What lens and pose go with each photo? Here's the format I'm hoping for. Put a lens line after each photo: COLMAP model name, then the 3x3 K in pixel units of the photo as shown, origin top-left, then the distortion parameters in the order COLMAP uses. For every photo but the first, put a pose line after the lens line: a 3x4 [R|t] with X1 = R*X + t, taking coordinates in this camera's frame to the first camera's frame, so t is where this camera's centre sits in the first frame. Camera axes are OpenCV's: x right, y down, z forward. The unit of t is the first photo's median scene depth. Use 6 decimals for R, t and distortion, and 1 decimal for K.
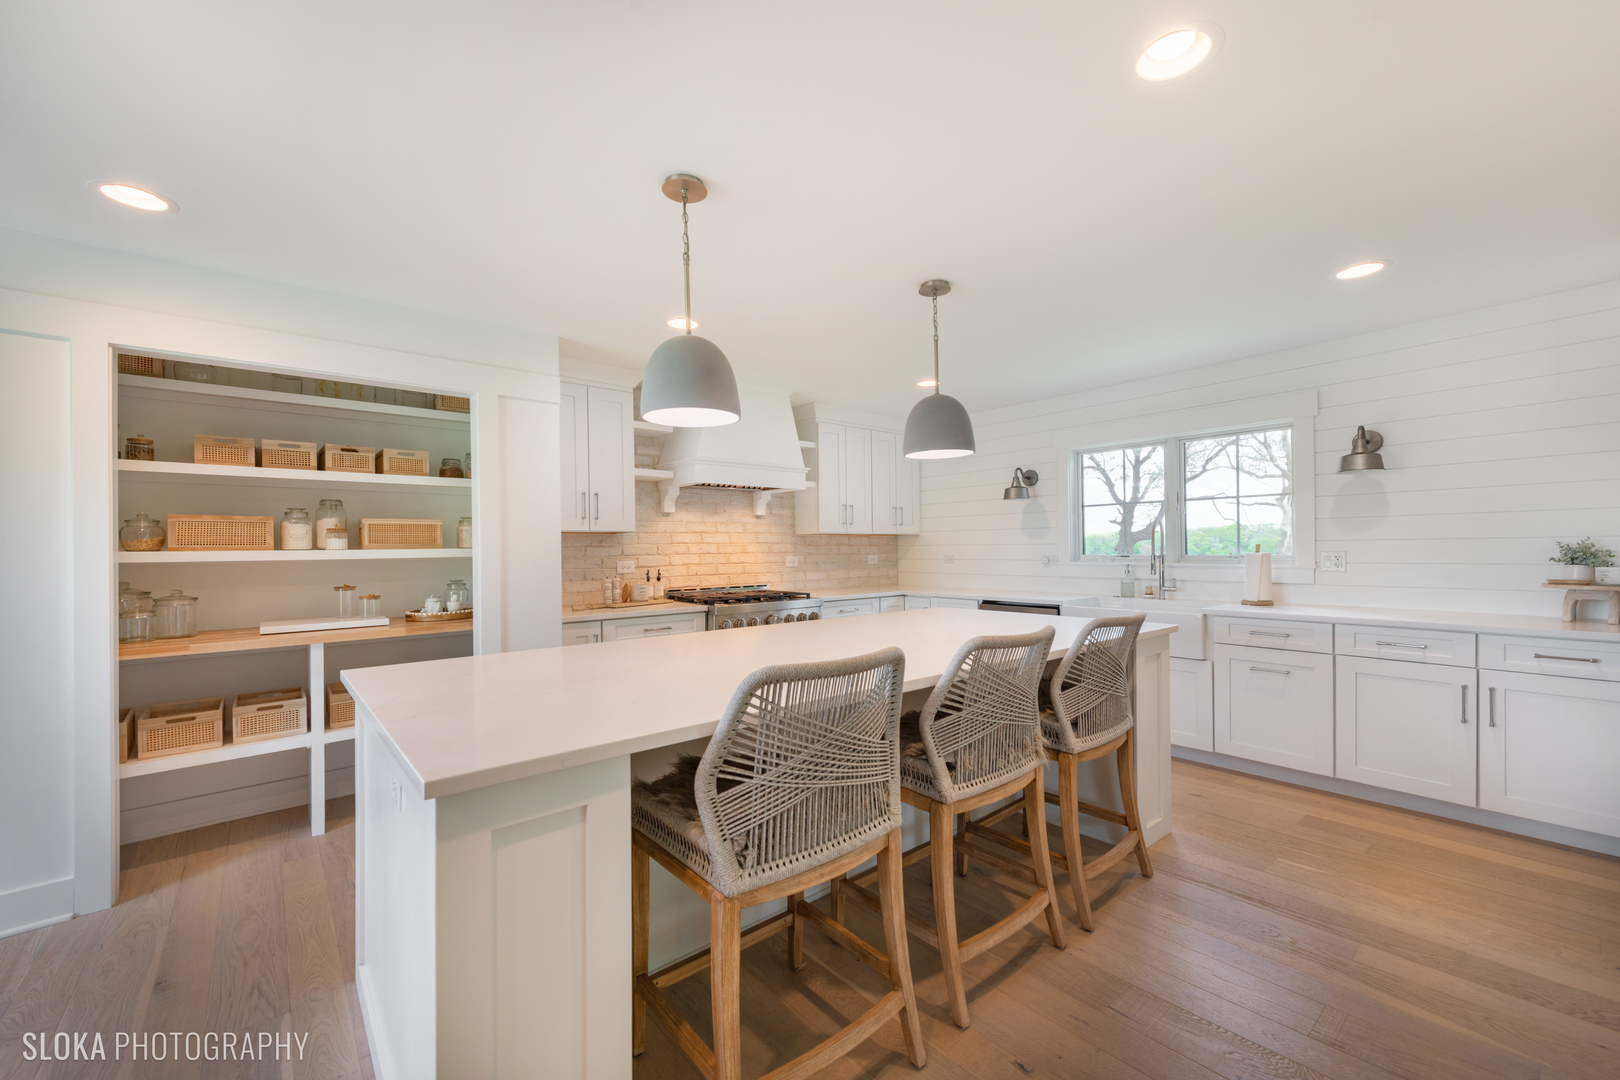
lens RADIAL K [[643.5, 0, 818.0], [0, 643.5, 546.2], [0, 0, 1]] dist [0.008399, -0.002620]
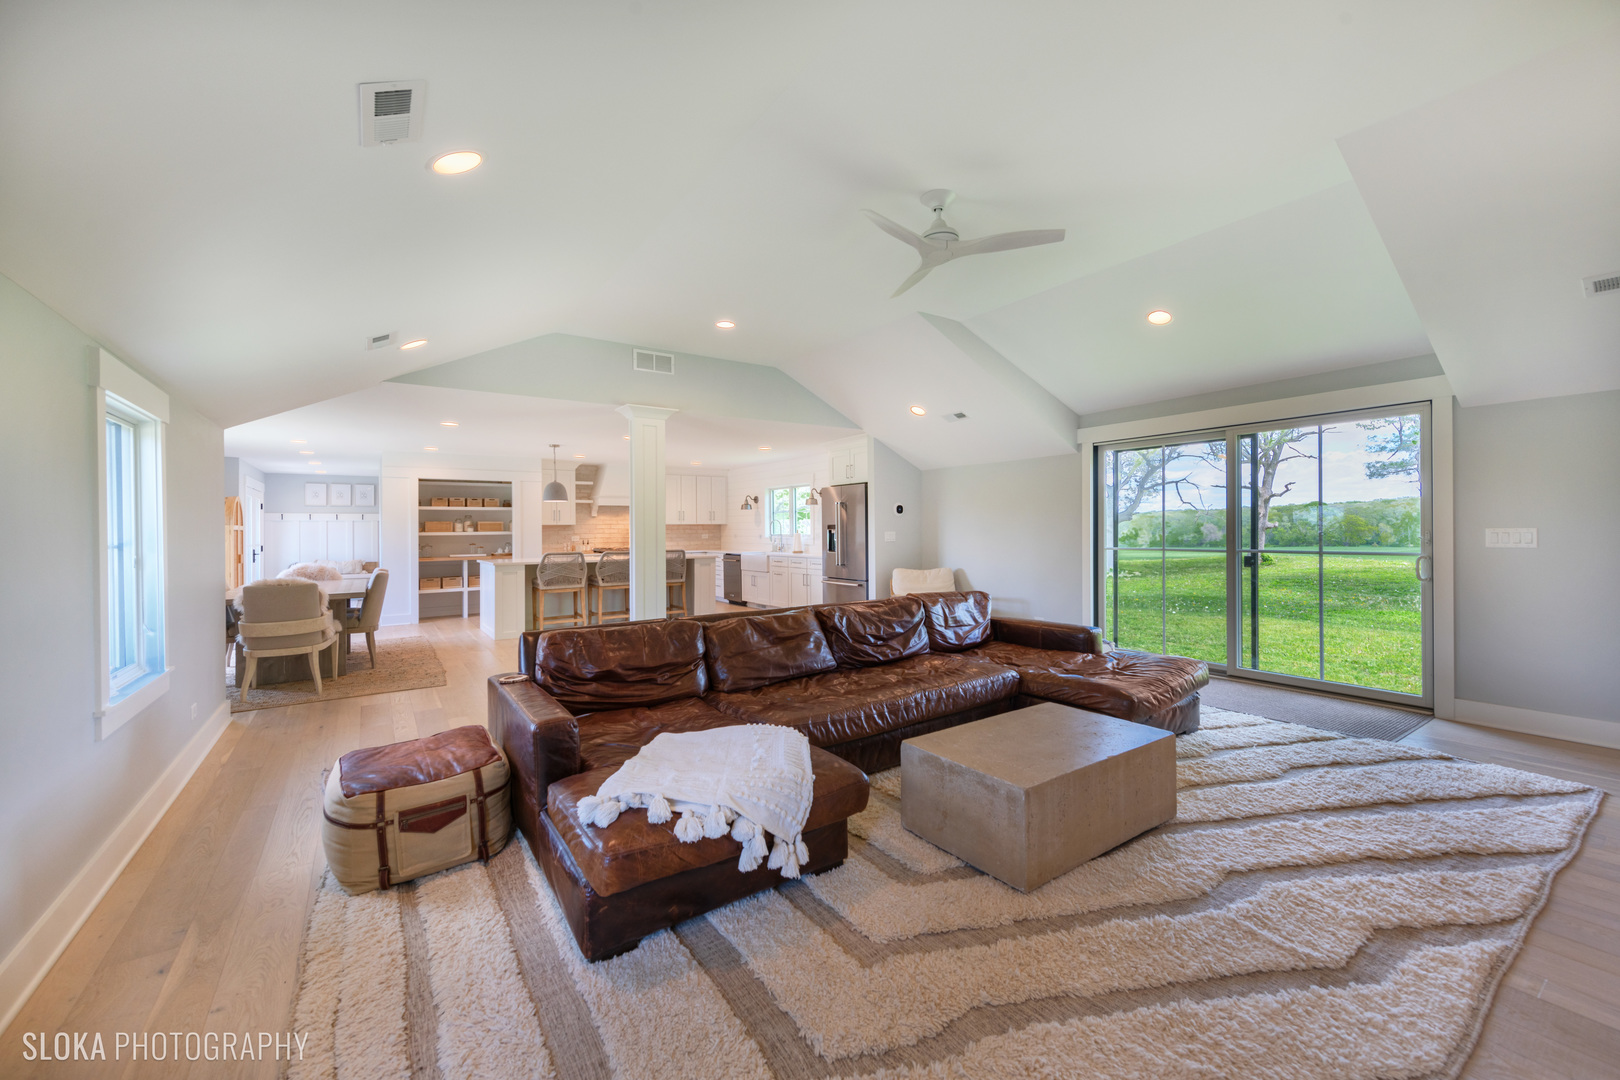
lens RADIAL K [[643.5, 0, 815.4], [0, 643.5, 513.9], [0, 0, 1]] dist [0.008399, -0.002620]
pose [[0.994277, -0.003341, -0.106779, 1.087390], [0.001012, 0.999761, -0.021855, -0.009910], [0.106827, 0.021622, 0.994043, -1.678895]]
